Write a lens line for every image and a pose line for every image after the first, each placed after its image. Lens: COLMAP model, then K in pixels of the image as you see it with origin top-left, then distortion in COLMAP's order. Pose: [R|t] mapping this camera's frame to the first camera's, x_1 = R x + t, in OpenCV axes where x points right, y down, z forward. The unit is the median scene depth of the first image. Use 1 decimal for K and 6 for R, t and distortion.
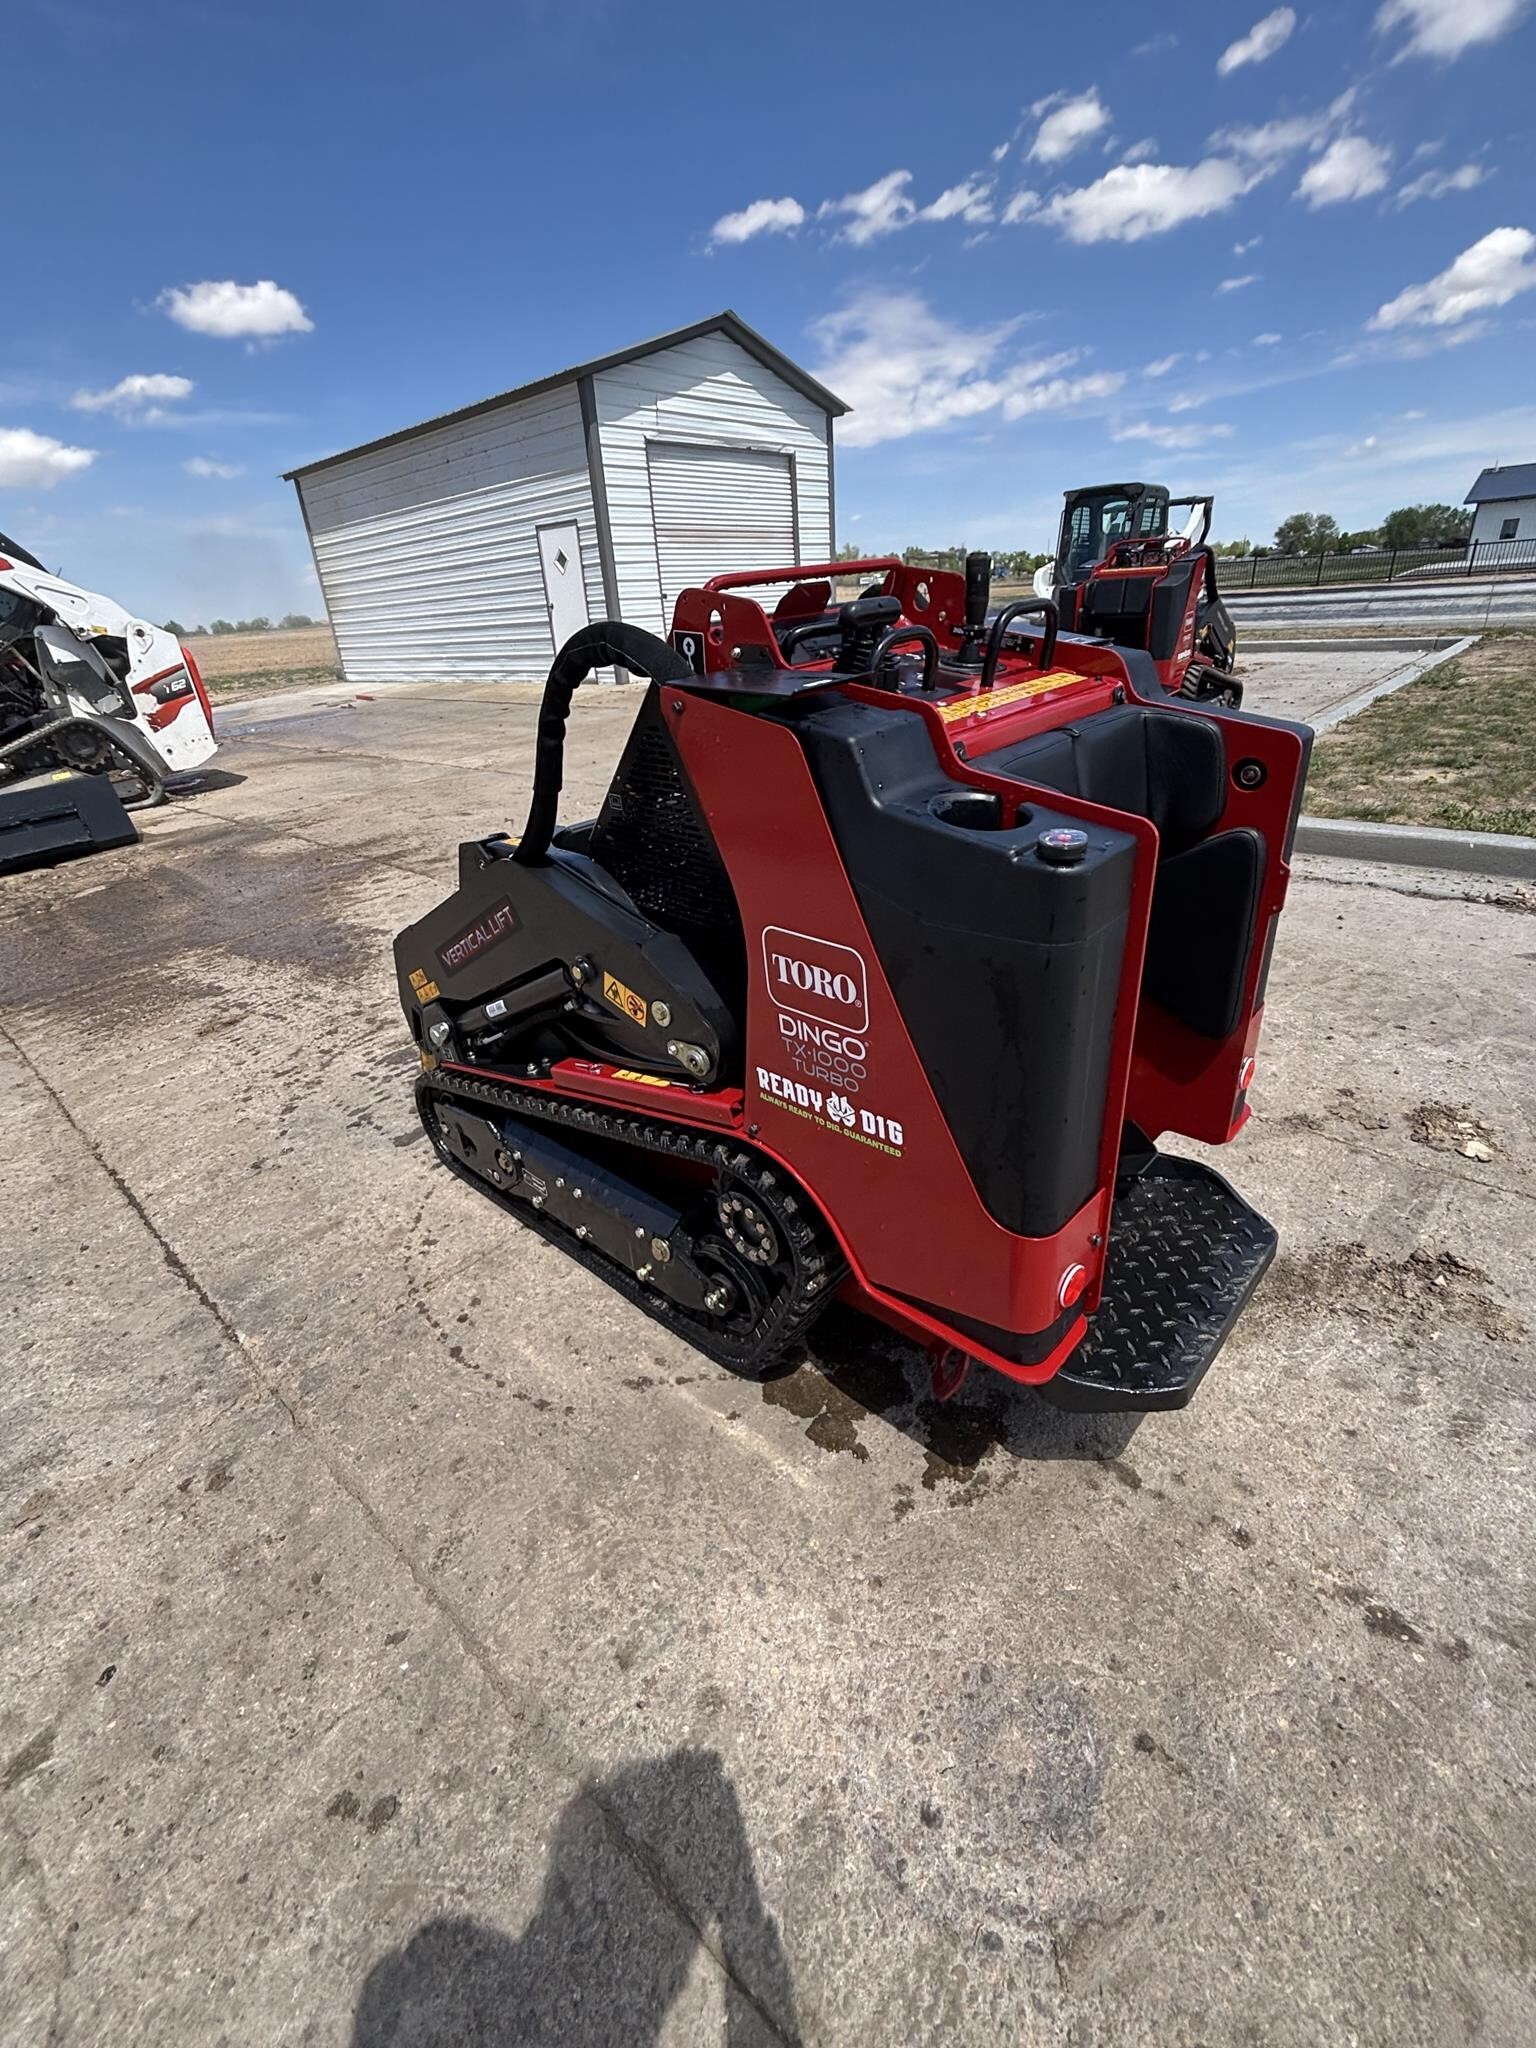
lens RADIAL K [[899.2, 0, 772.1], [0, 899.2, 1020.9], [0, 0, 1]] dist [-0.022912, 0.015499]
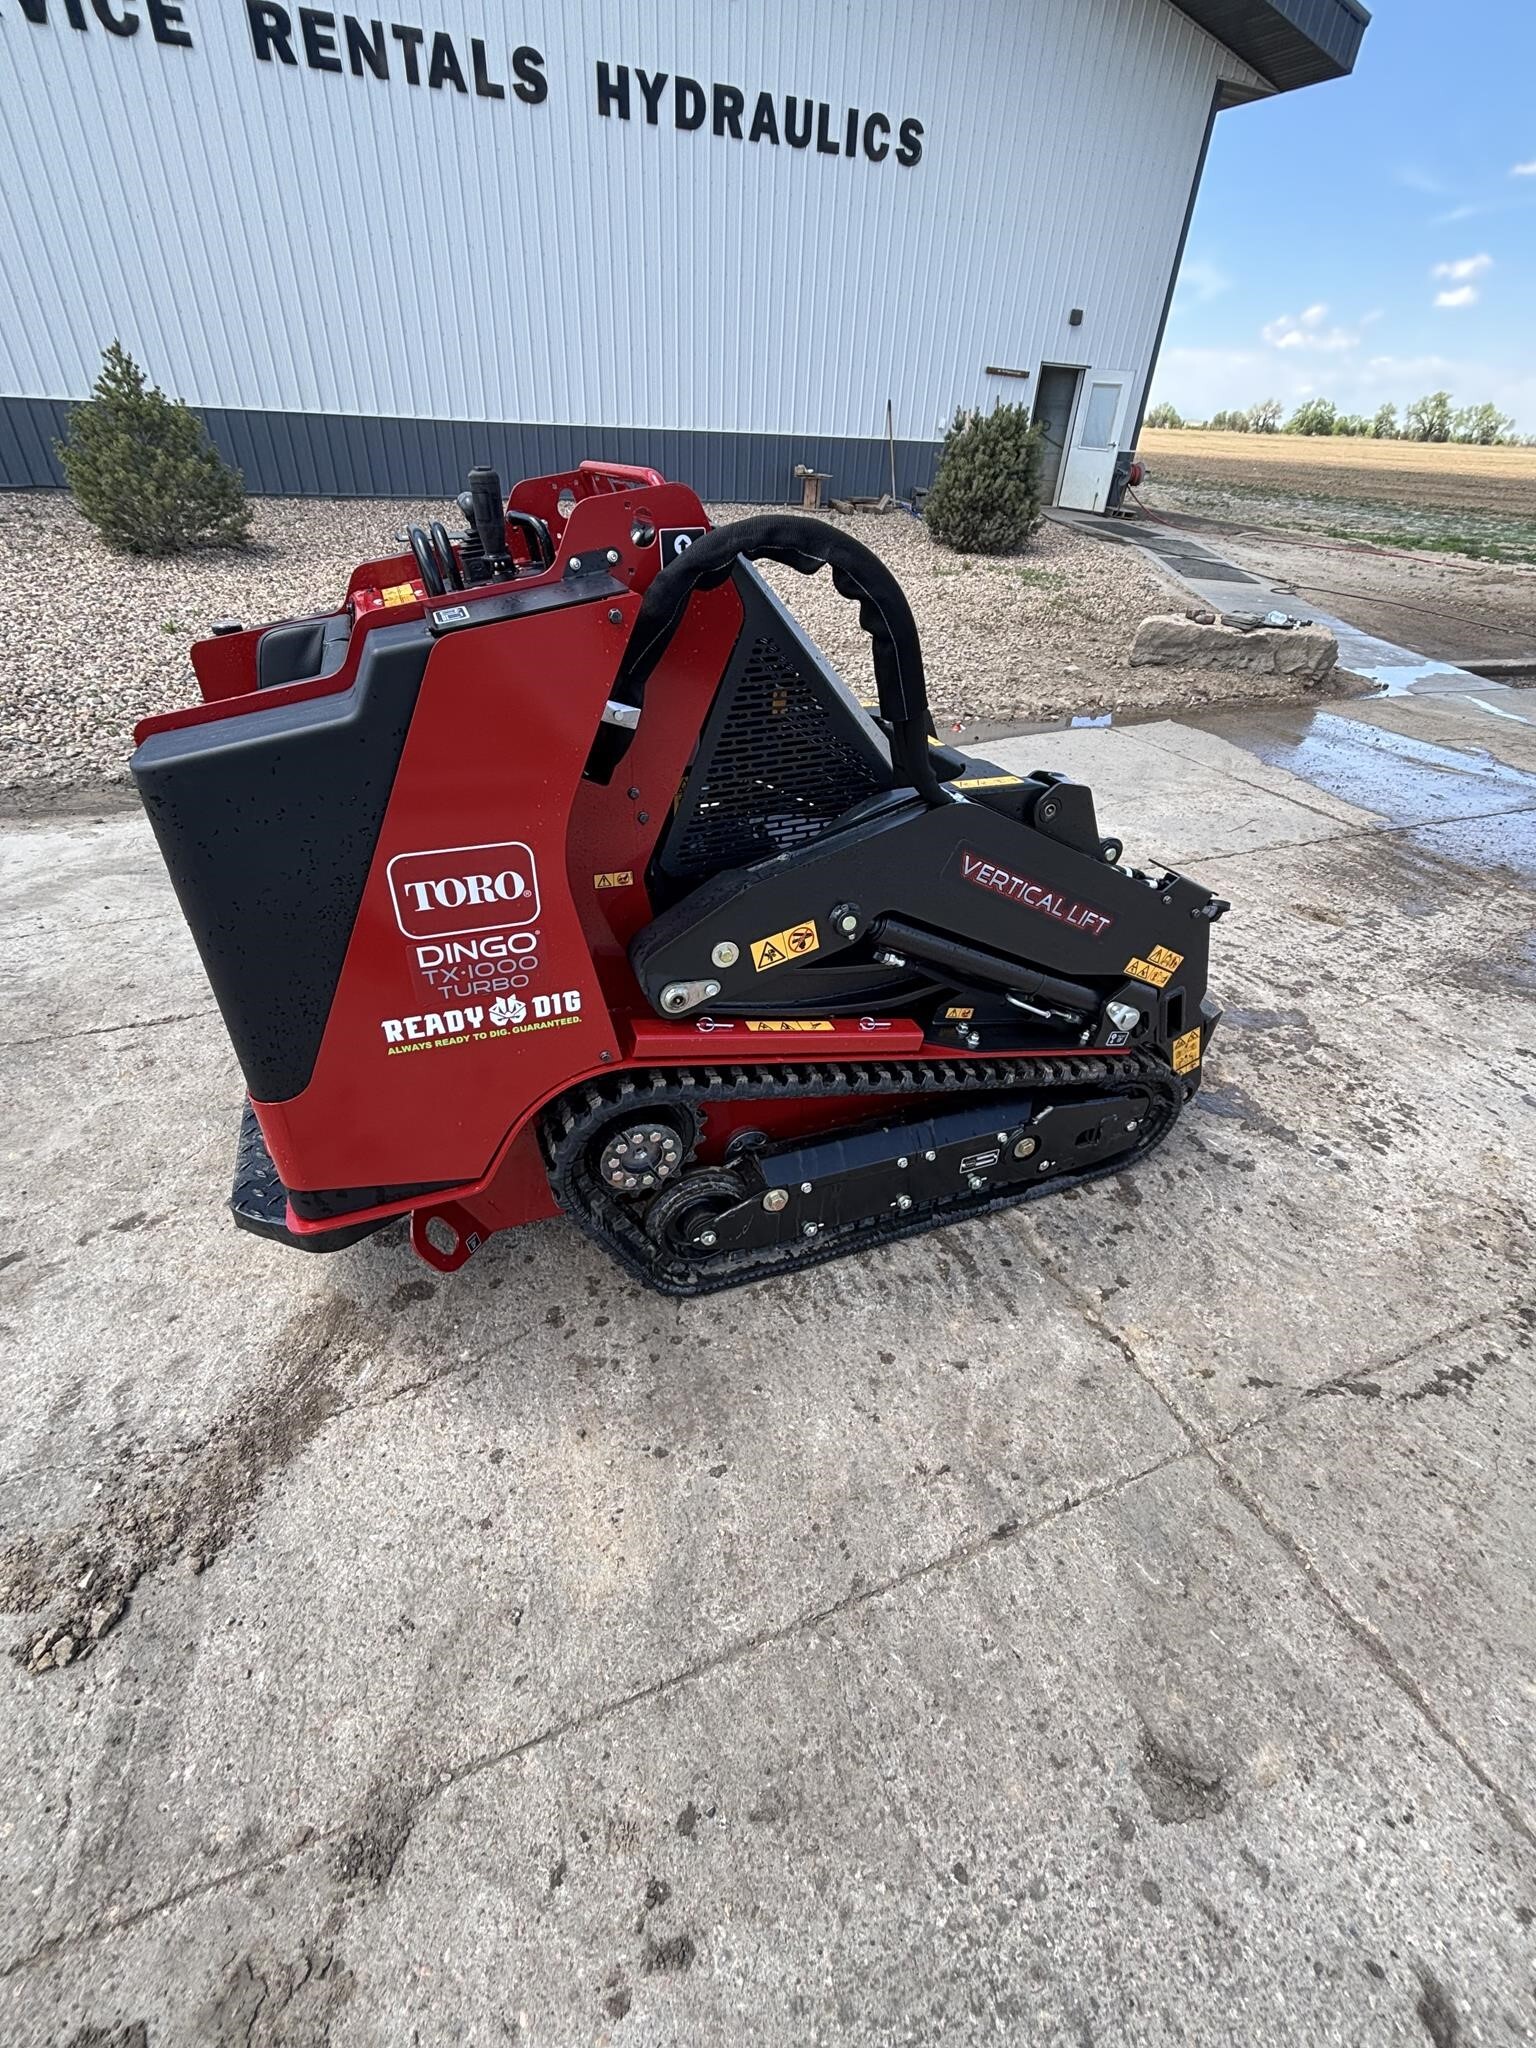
lens RADIAL K [[896.5, 0, 774.2], [0, 896.5, 1020.7], [0, 0, 1]] dist [-0.011590, 0.006725]
pose [[-0.430139, 0.546885, -0.718259, 0.838808], [-0.403989, 0.594905, 0.694897, -0.757886], [0.807325, 0.589071, -0.034956, 1.296355]]
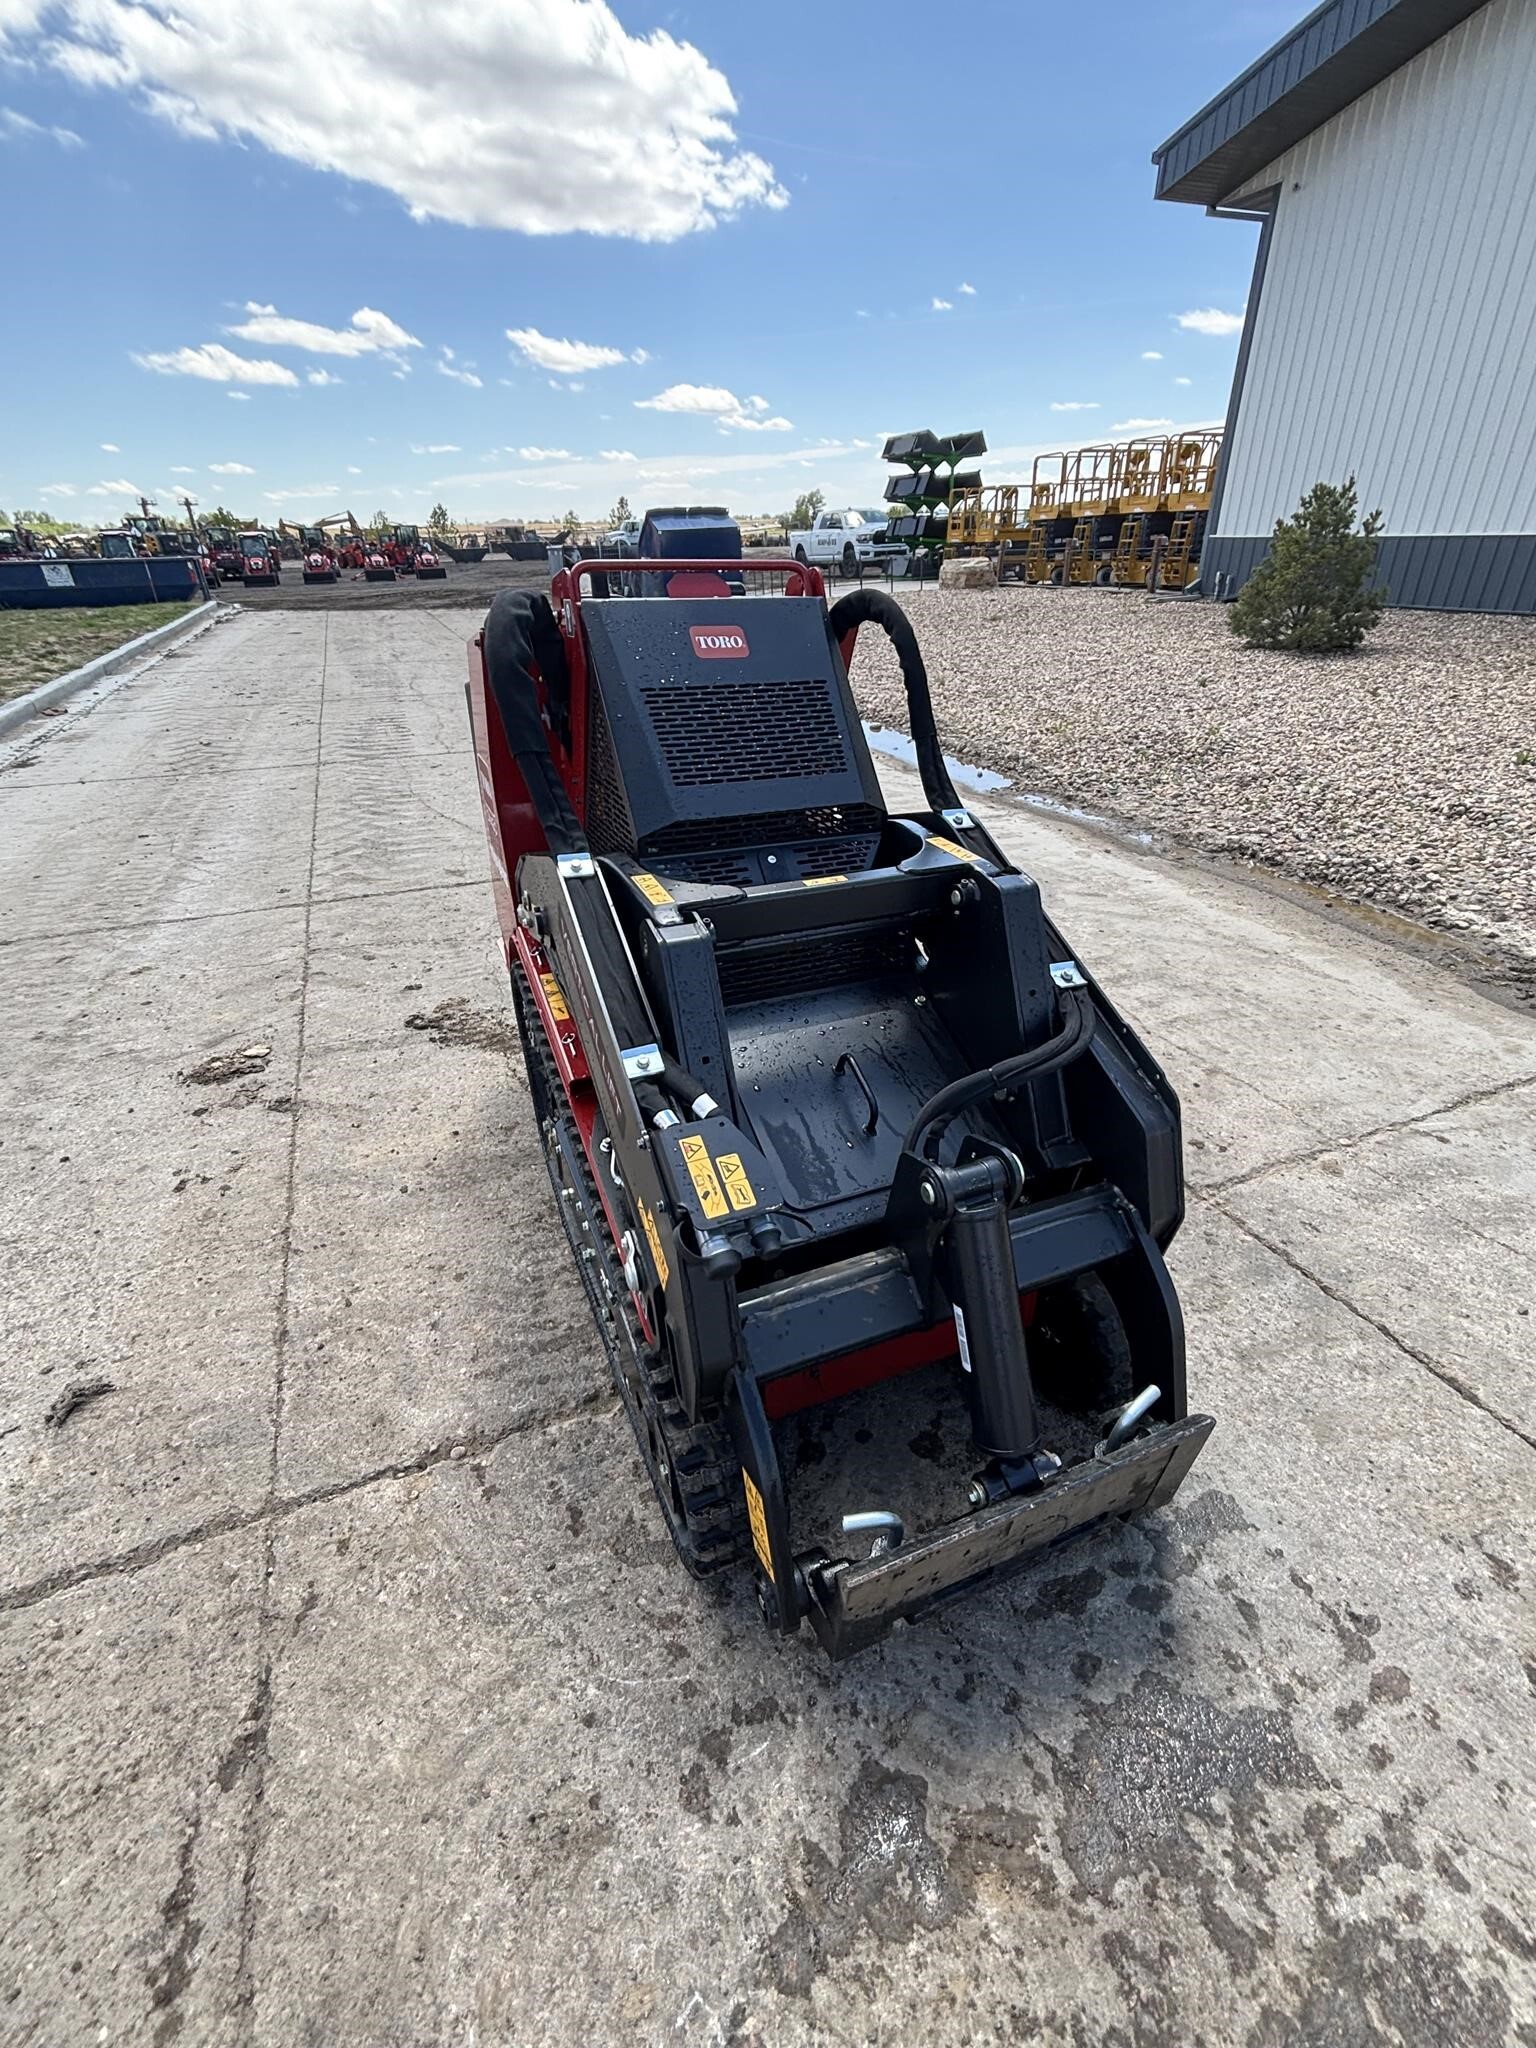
lens RADIAL K [[897.5, 0, 772.2], [0, 897.5, 1021.9], [0, 0, 1]] dist [-0.021180, 0.013649]
pose [[-0.909322, -0.121913, 0.397833, -0.528227], [0.248704, 0.607280, 0.754558, -0.874643], [-0.333586, 0.785079, -0.521892, 1.798877]]
